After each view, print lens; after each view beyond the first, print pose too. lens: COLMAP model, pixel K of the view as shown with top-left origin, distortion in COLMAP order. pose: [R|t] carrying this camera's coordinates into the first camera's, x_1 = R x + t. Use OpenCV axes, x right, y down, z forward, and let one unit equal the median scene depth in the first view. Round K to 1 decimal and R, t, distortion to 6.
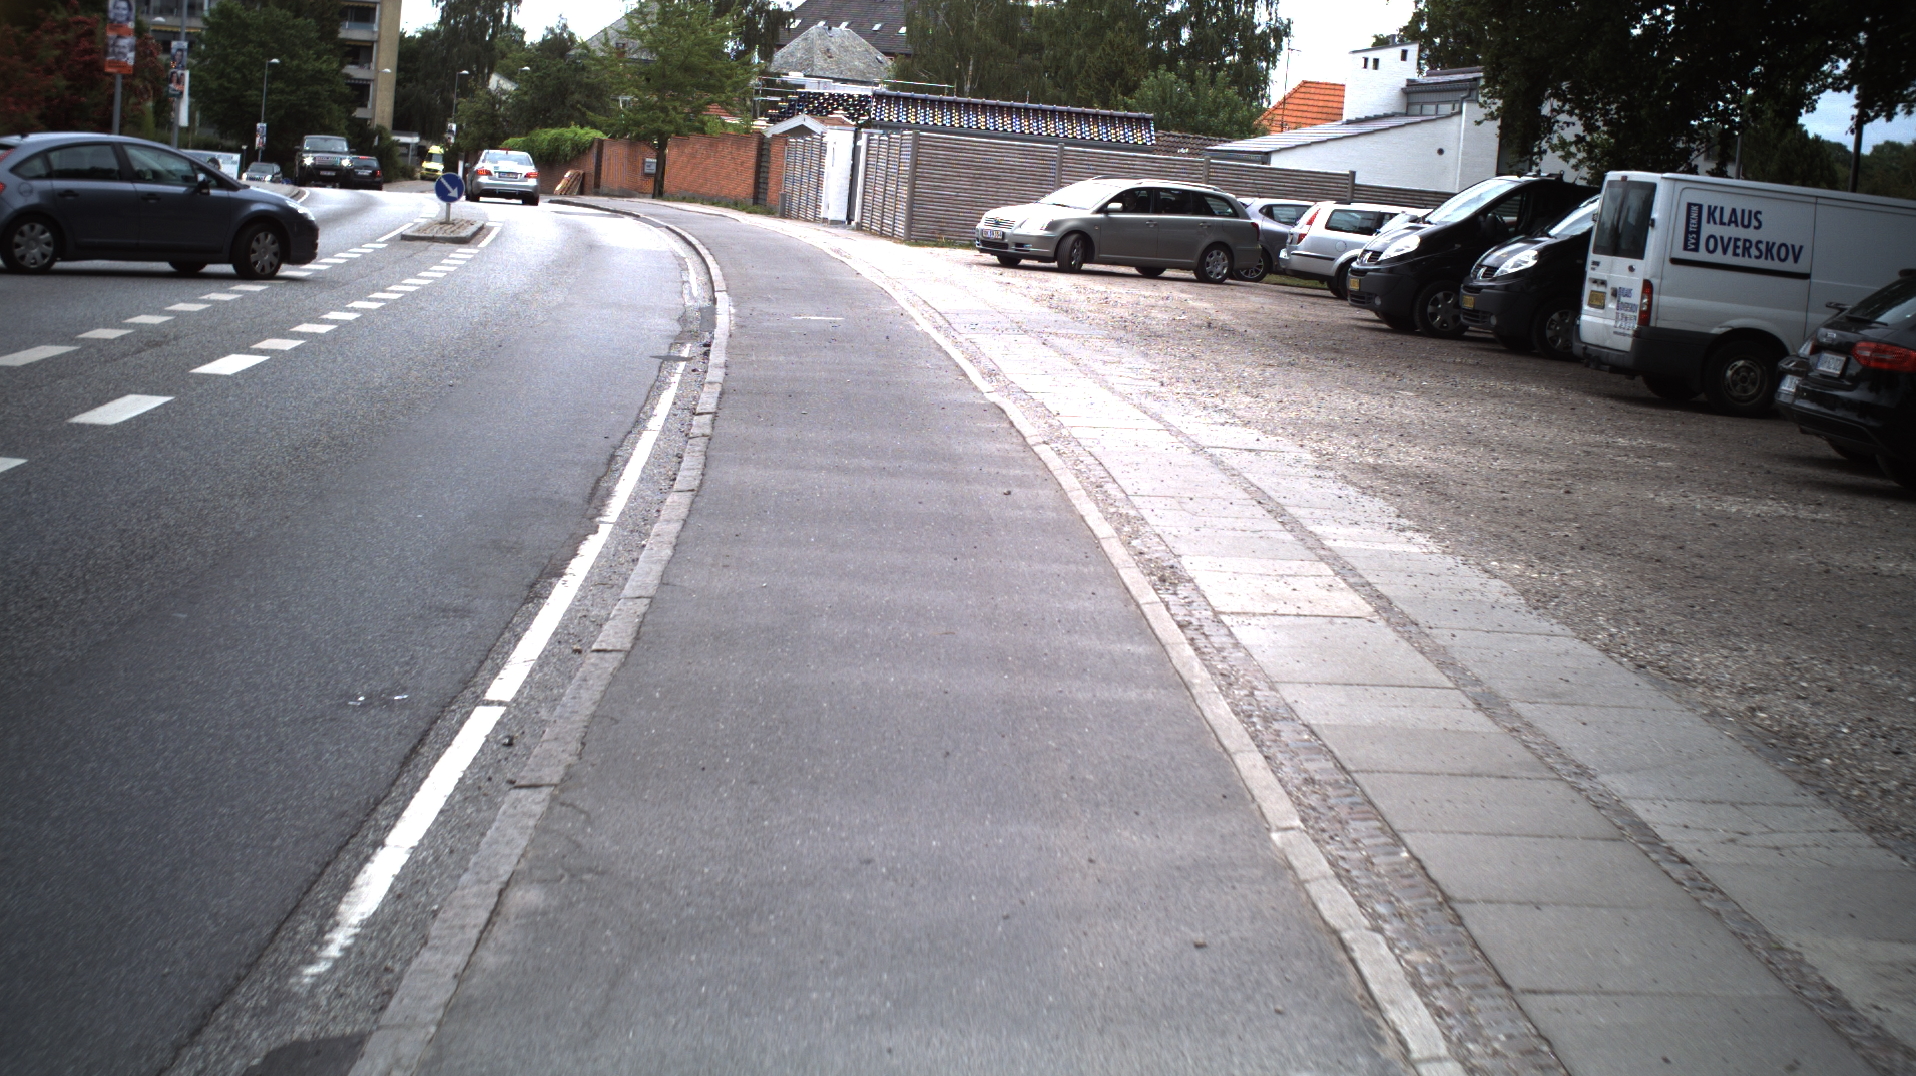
lens RADIAL K [[3250.2, 0, 958.0], [0, 3250.2, 538.0], [0, 0, 1]] dist [-0.320771, 0.531488]
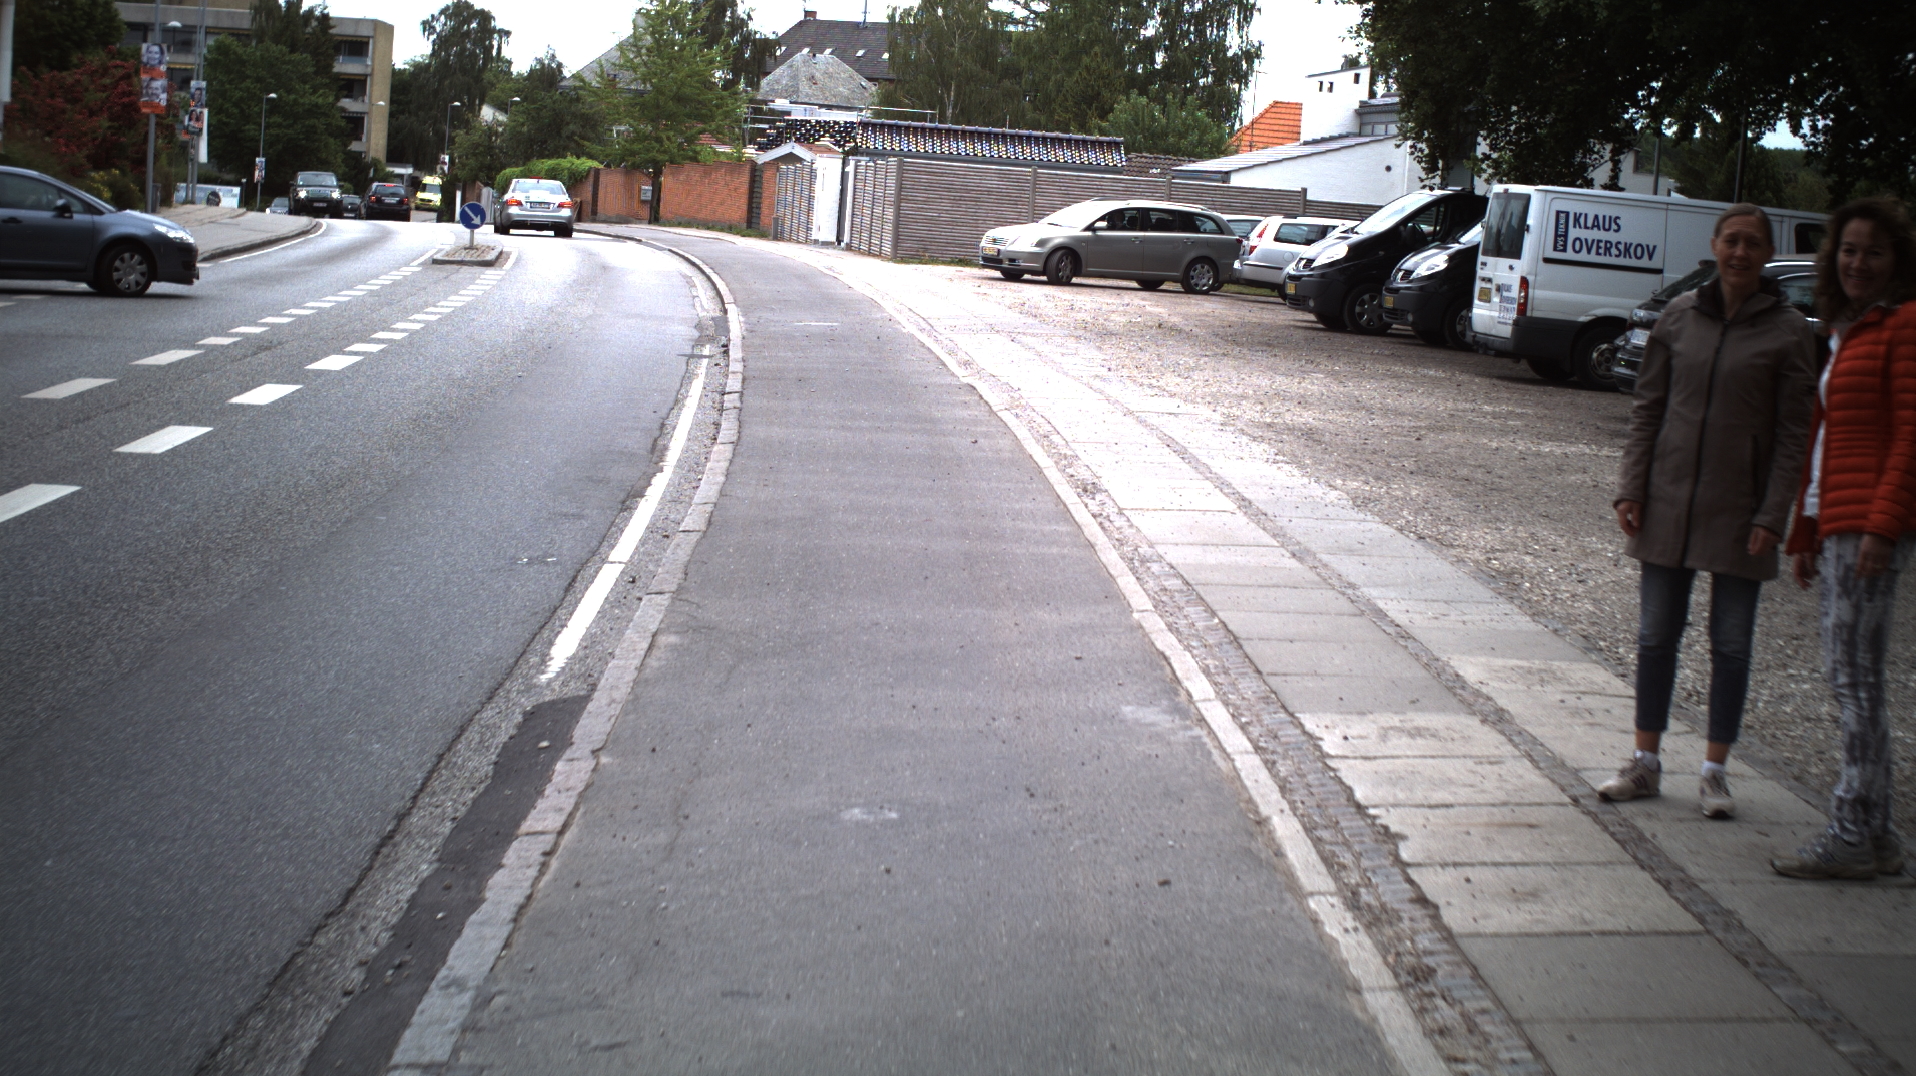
lens RADIAL K [[3250.2, 0, 958.0], [0, 3250.2, 538.0], [0, 0, 1]] dist [-0.320771, 0.531488]
pose [[0.999880, -0.015199, 0.003027, 0.001040], [0.015220, 0.999860, -0.006887, 0.008540], [-0.002922, 0.006932, 0.999972, -0.075547]]
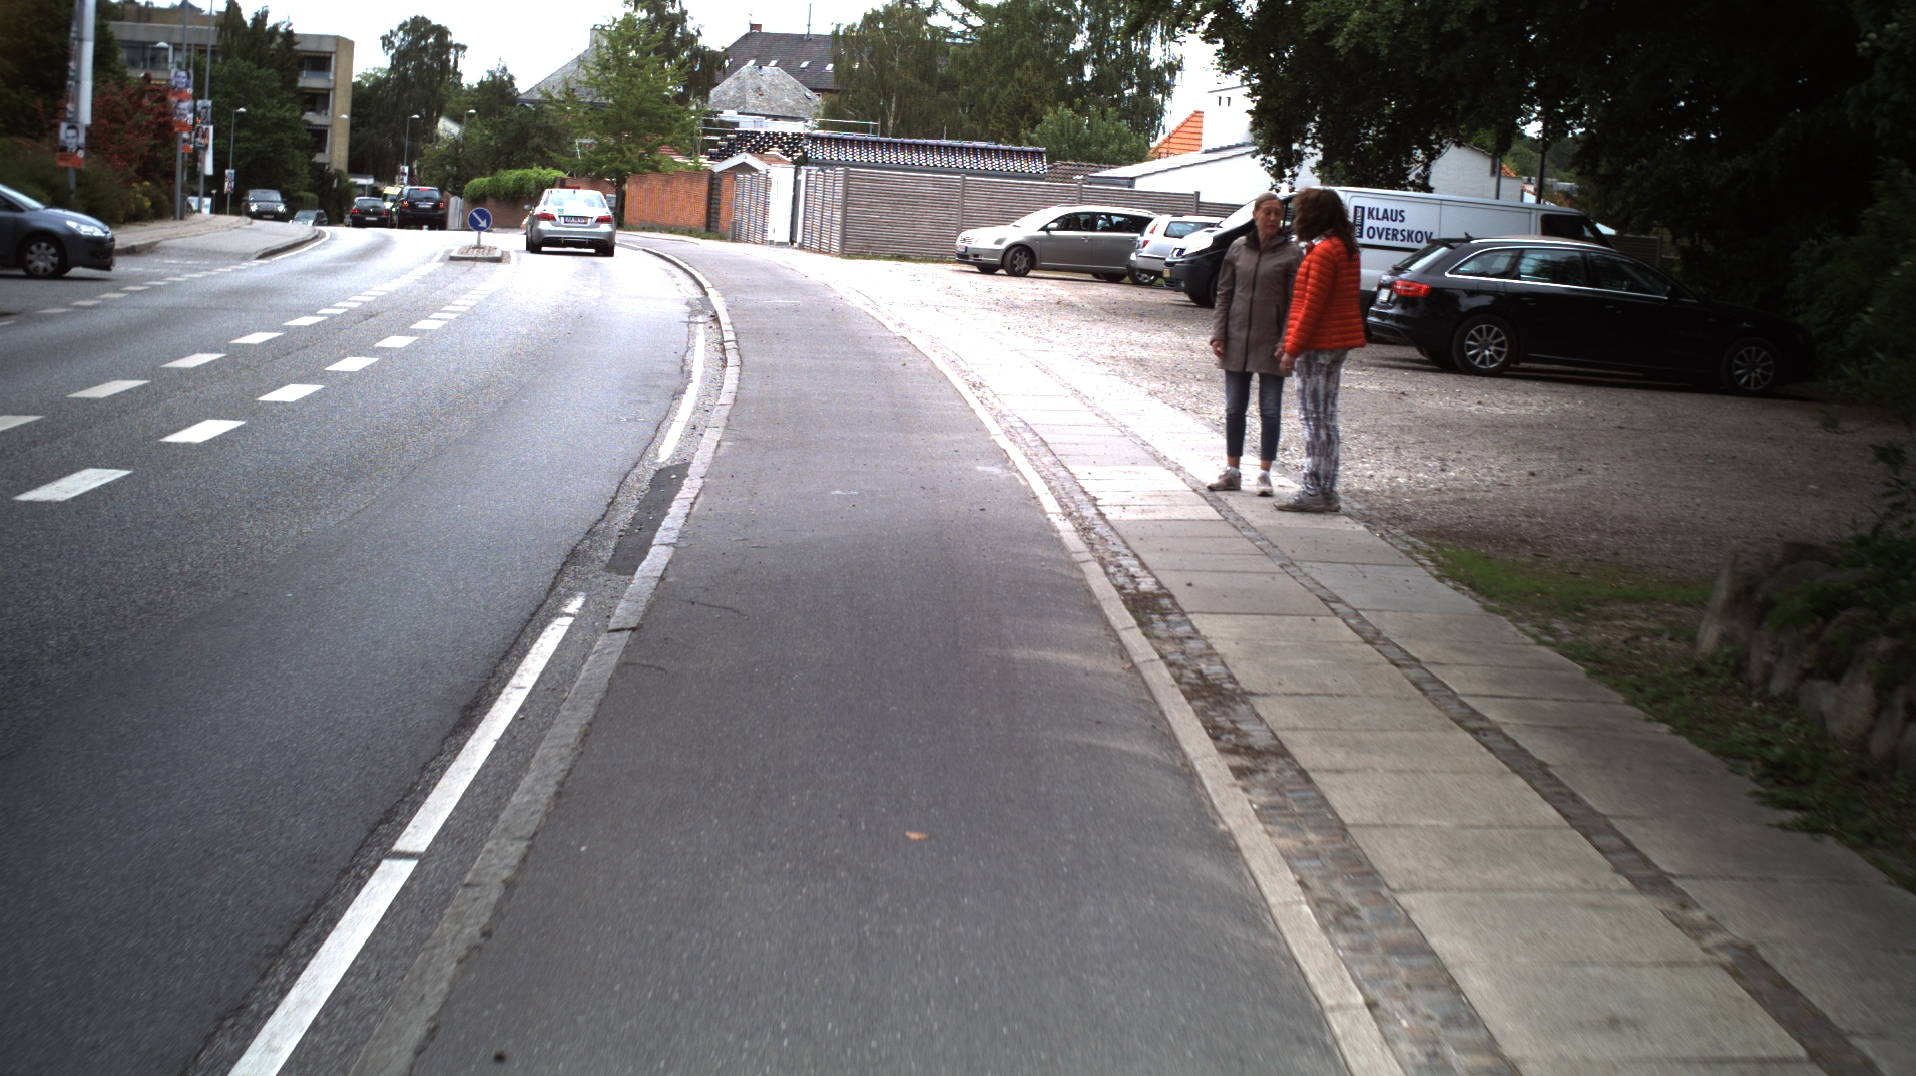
lens RADIAL K [[3250.2, 0, 958.0], [0, 3250.2, 538.0], [0, 0, 1]] dist [-0.320771, 0.531488]
pose [[0.999547, -0.022537, 0.019944, 0.001761], [0.022714, 0.999704, -0.008682, 0.026541], [-0.019742, 0.009131, 0.999763, -0.226757]]
